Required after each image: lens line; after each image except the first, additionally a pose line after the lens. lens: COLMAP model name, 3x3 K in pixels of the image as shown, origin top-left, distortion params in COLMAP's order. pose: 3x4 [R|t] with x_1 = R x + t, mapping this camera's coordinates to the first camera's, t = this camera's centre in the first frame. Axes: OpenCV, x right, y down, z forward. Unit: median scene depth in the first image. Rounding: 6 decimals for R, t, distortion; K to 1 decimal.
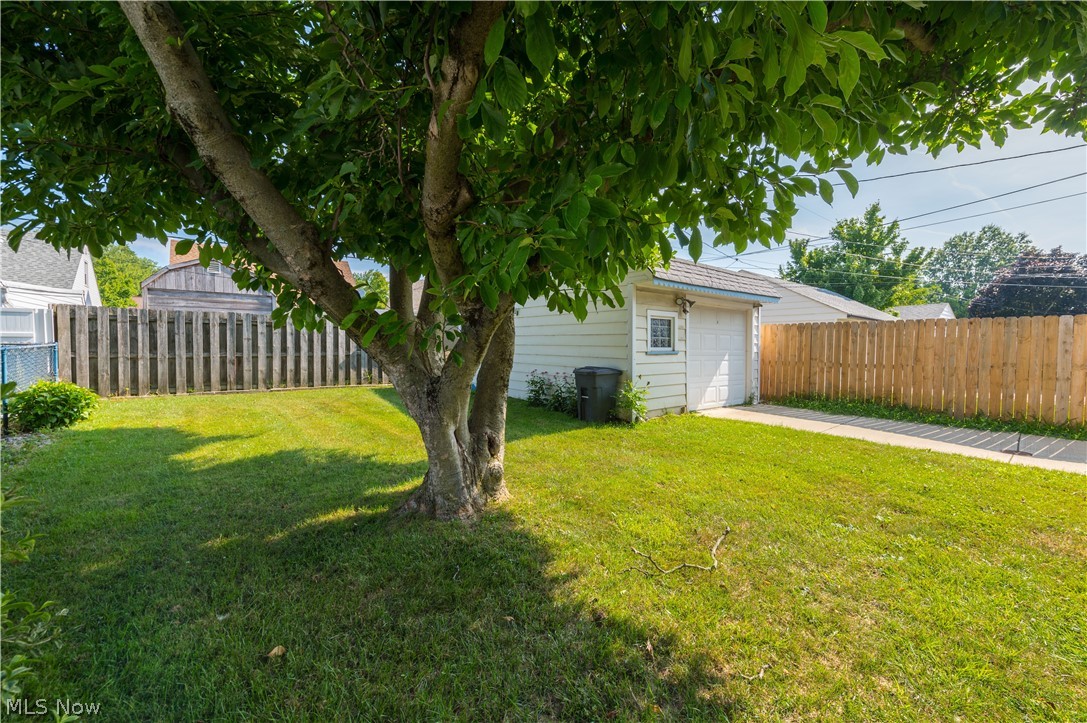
lens RADIAL K [[432.8, 0, 541.2], [0, 432.8, 361.4], [0, 0, 1]] dist [0.013863, -0.000610]
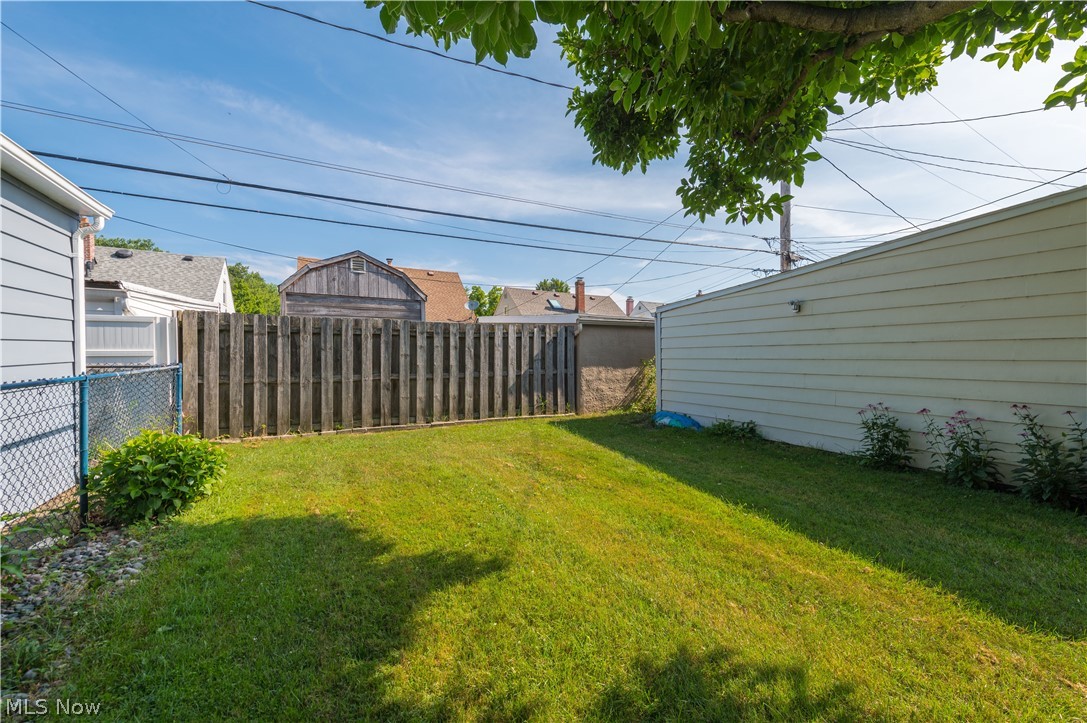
lens RADIAL K [[432.8, 0, 545.7], [0, 432.8, 362.0], [0, 0, 1]] dist [0.013863, -0.000610]
pose [[0.985521, -0.008659, -0.169333, -0.342720], [0.003865, 0.999583, -0.028620, -0.019660], [0.169510, 0.027552, 0.985143, 0.346480]]
